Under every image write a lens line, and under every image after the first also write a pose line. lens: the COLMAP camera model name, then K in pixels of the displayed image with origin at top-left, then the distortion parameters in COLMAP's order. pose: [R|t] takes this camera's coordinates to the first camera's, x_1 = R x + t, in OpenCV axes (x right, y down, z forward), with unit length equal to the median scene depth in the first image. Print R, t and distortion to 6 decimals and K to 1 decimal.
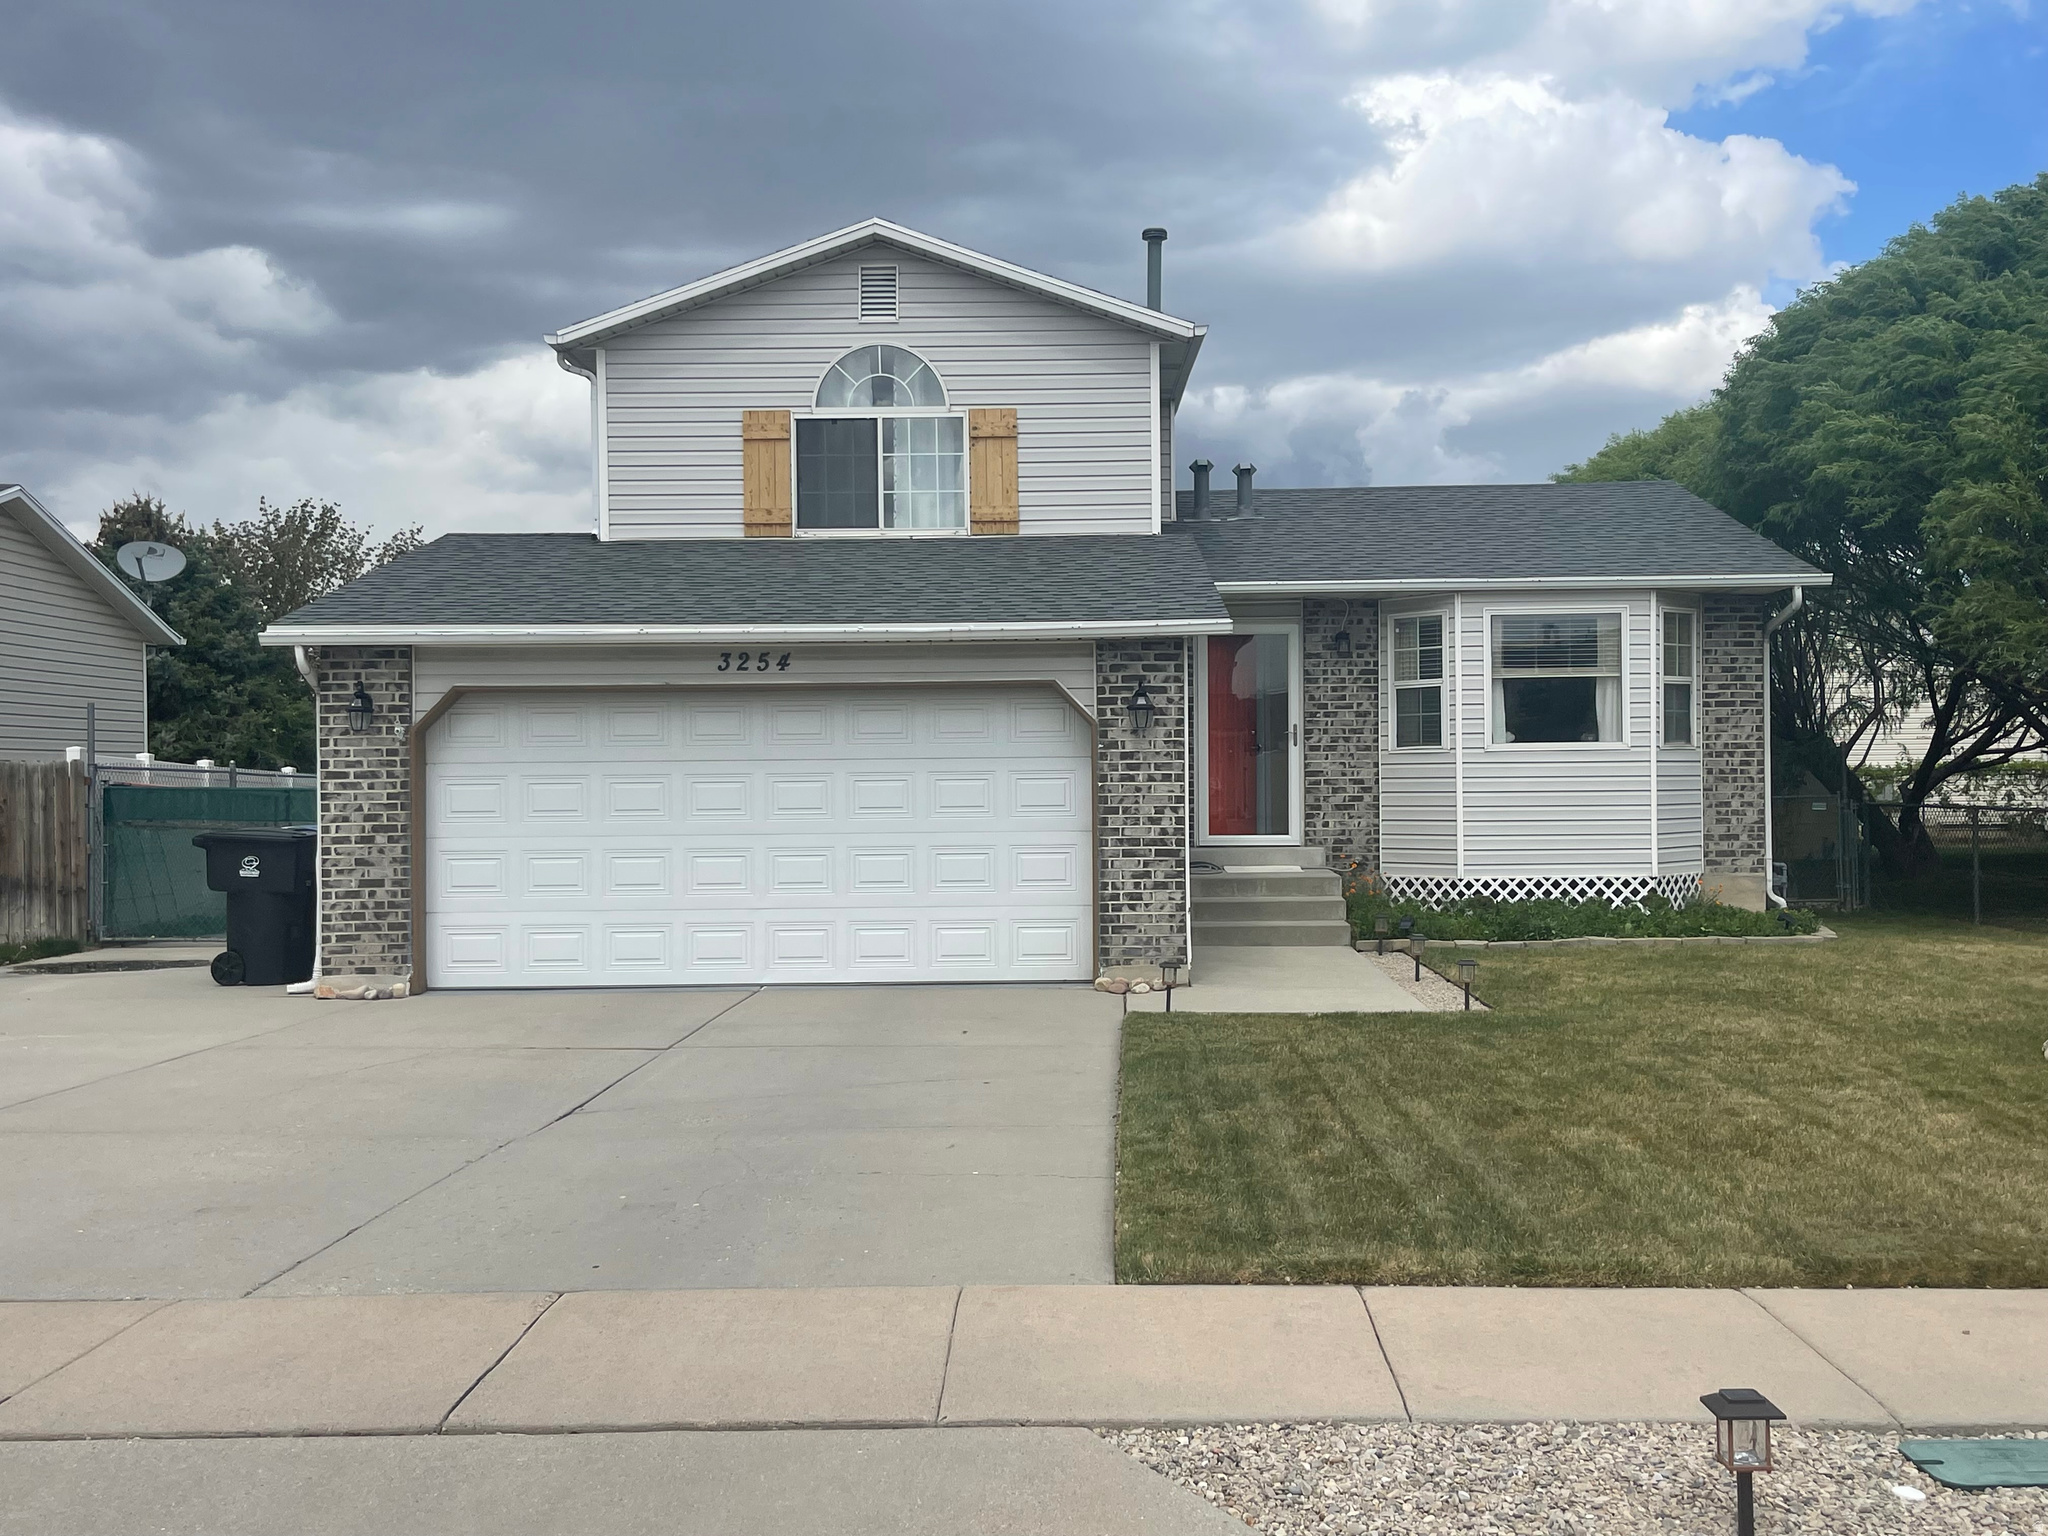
lens RADIAL K [[2244.5, 0, 1015.0], [0, 2244.5, 761.1], [0, 0, 1]] dist [0.085945, 0.000000]
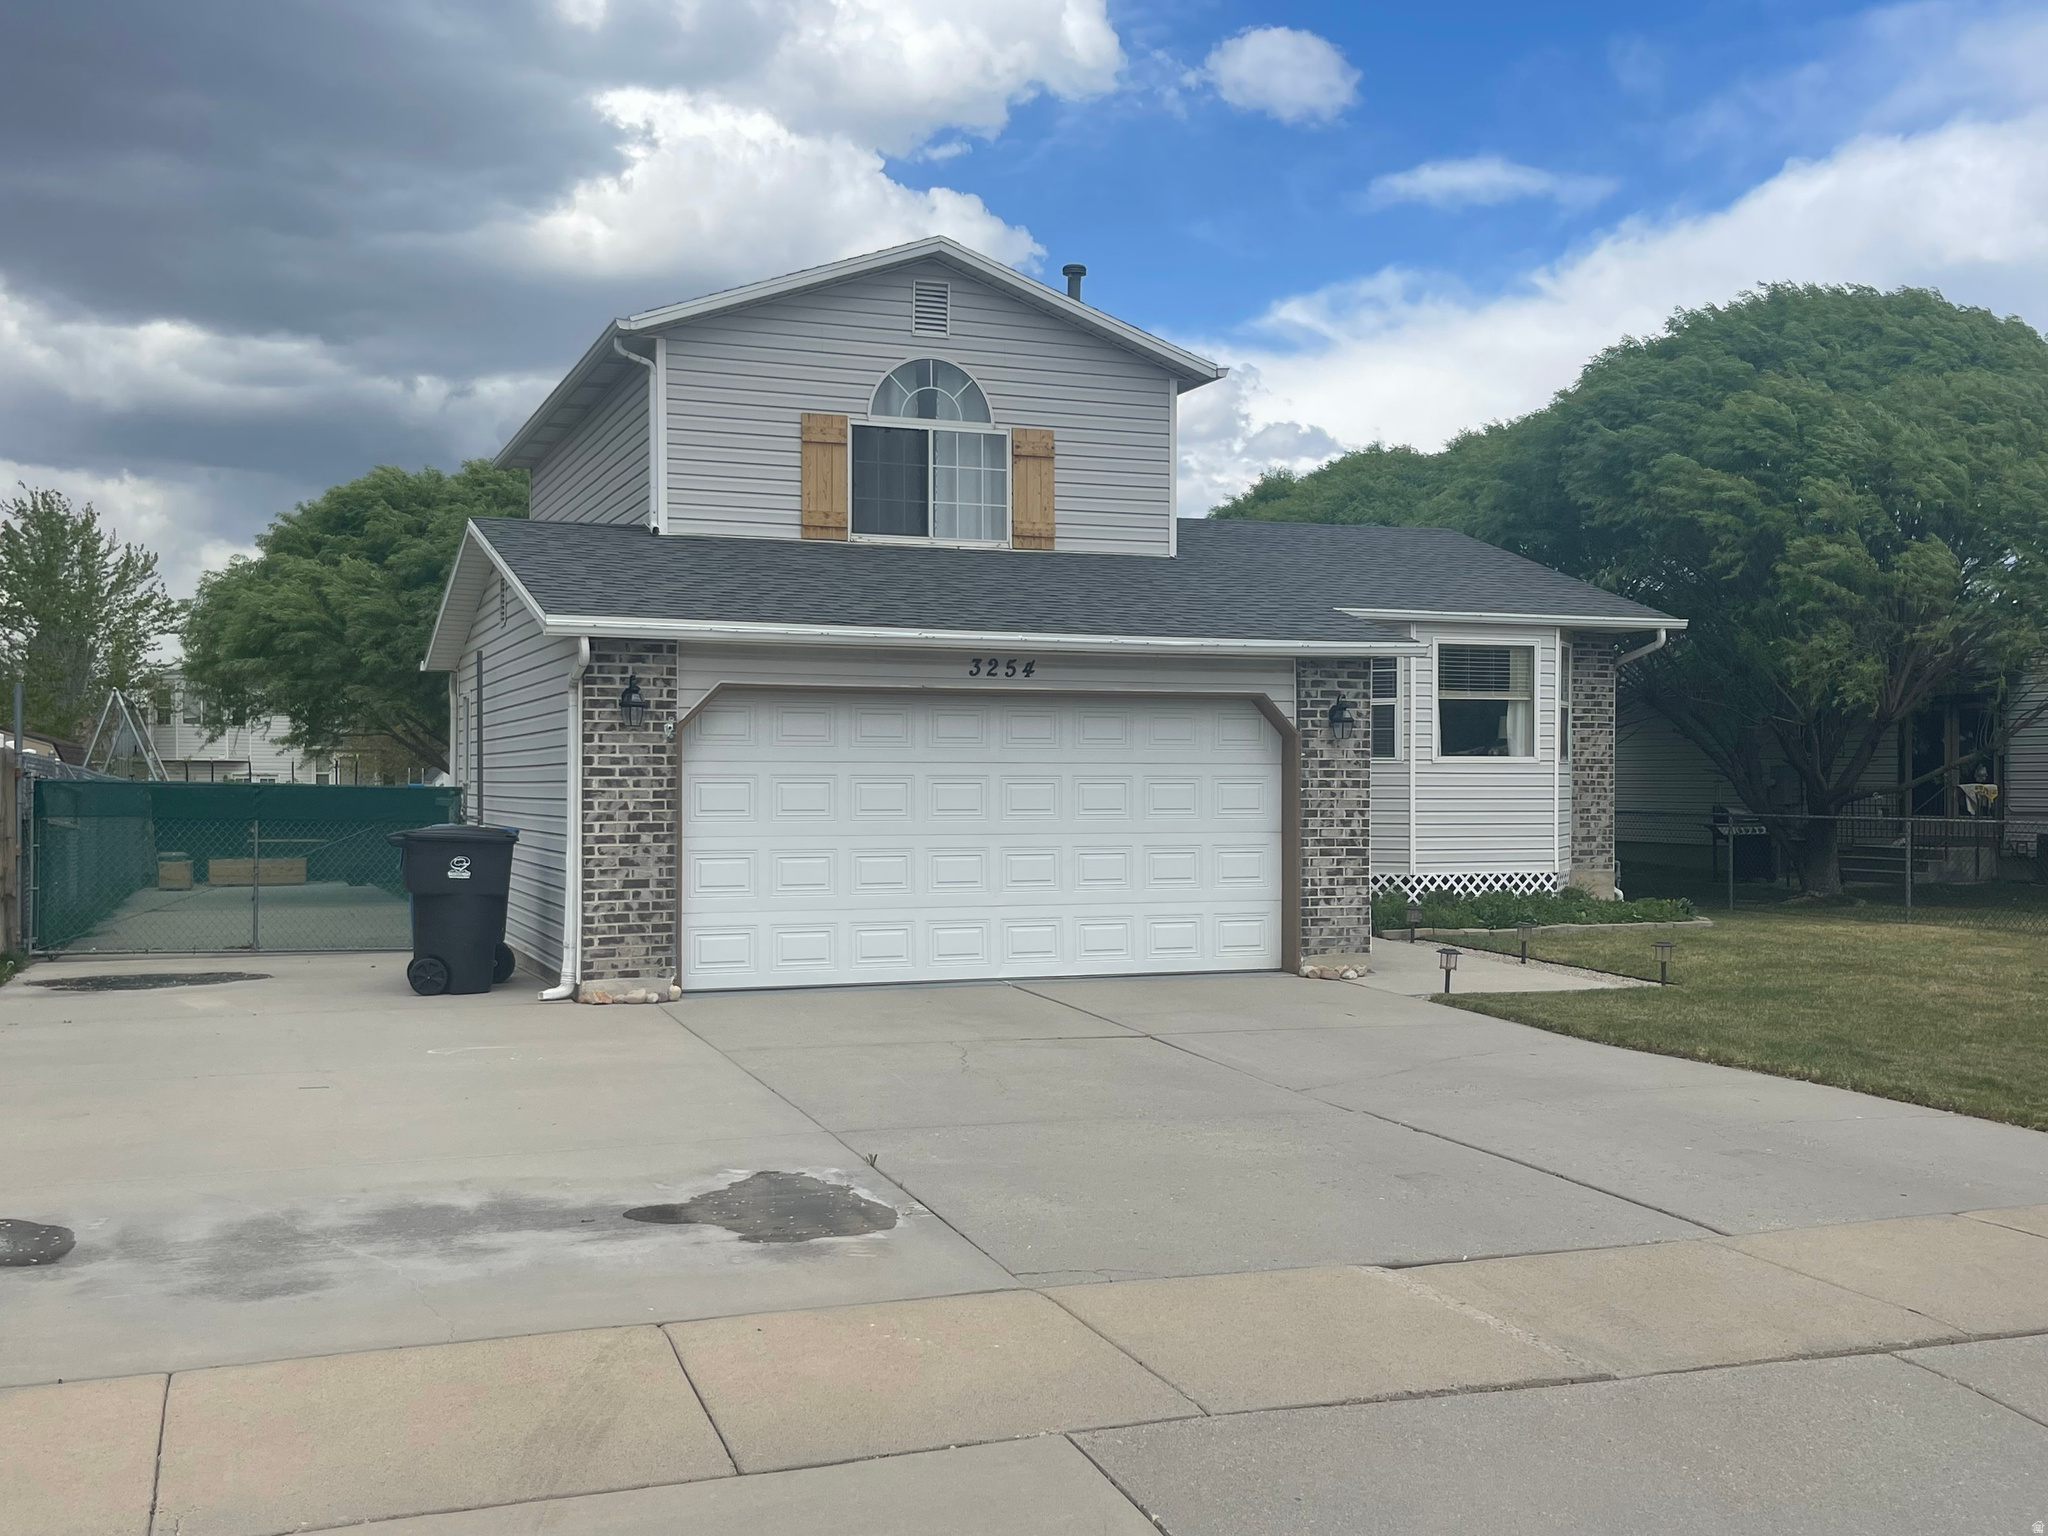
lens RADIAL K [[2244.5, 0, 1009.5], [0, 2244.5, 775.2], [0, 0, 1]] dist [0.085945, 0.000000]
pose [[0.917543, 0.012314, 0.397446, -0.434887], [-0.013963, 0.999902, 0.001256, 0.003293], [-0.397392, -0.006702, 0.917625, 0.042188]]
